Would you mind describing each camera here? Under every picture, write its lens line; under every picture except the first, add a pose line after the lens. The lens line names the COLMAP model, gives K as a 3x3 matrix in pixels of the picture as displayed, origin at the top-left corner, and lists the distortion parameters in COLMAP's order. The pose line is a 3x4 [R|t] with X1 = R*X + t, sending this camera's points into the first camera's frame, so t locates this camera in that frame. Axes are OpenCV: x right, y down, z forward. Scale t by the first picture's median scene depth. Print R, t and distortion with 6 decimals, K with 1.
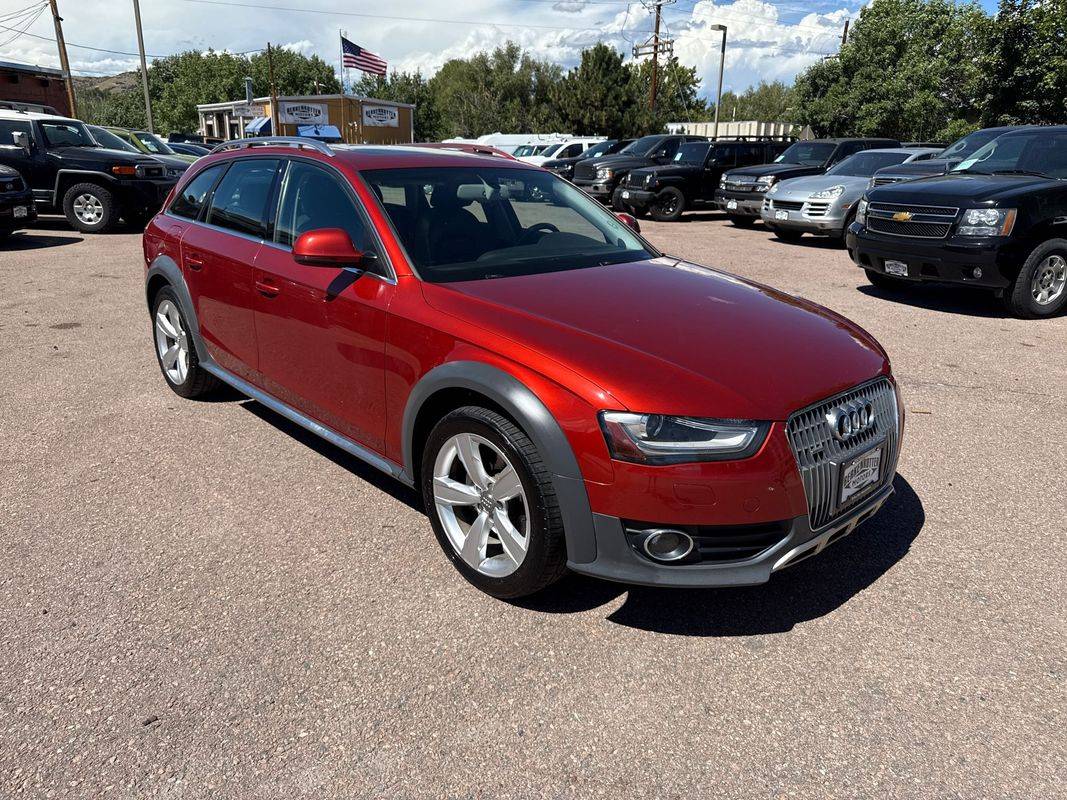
lens RADIAL K [[816.6, 0, 552.6], [0, 816.6, 399.7], [0, 0, 1]] dist [-0.004449, -0.010522]
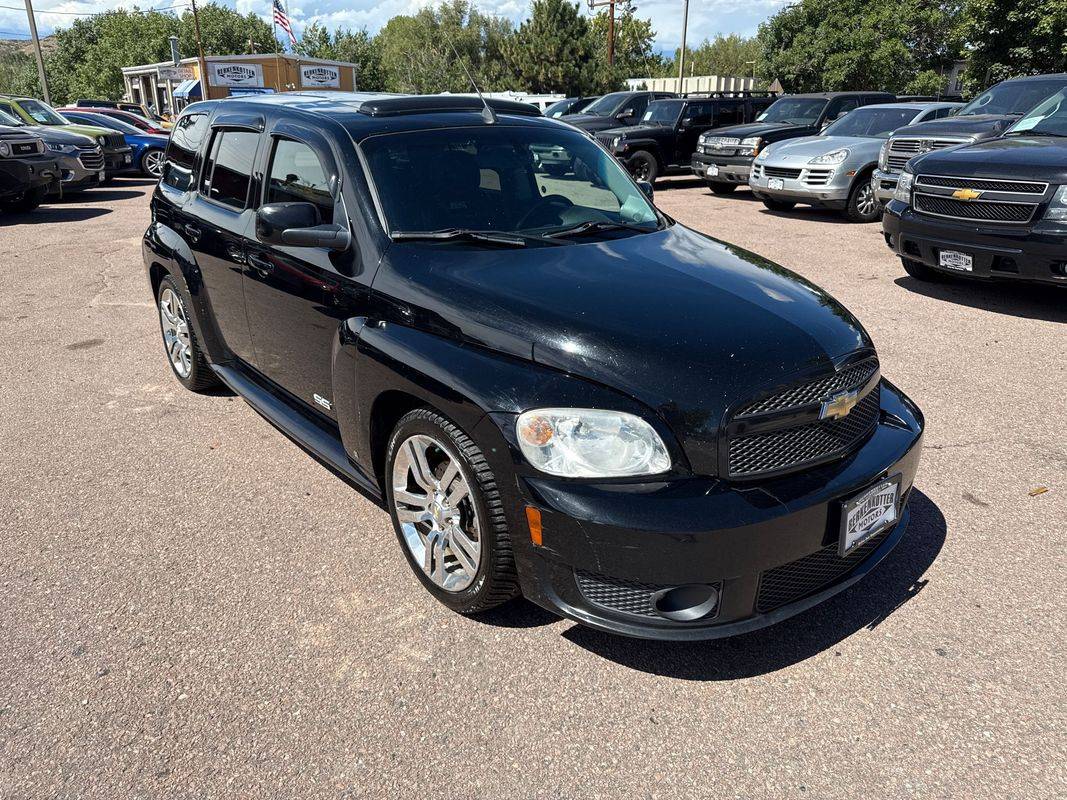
lens RADIAL K [[760.1, 0, 562.4], [0, 760.1, 401.1], [0, 0, 1]] dist [-0.013115, 0.001627]
pose [[0.997323, -0.040519, 0.060866, -0.002685], [0.036061, 0.996706, 0.072646, -0.036328], [-0.063609, -0.070257, 0.995499, 0.112348]]
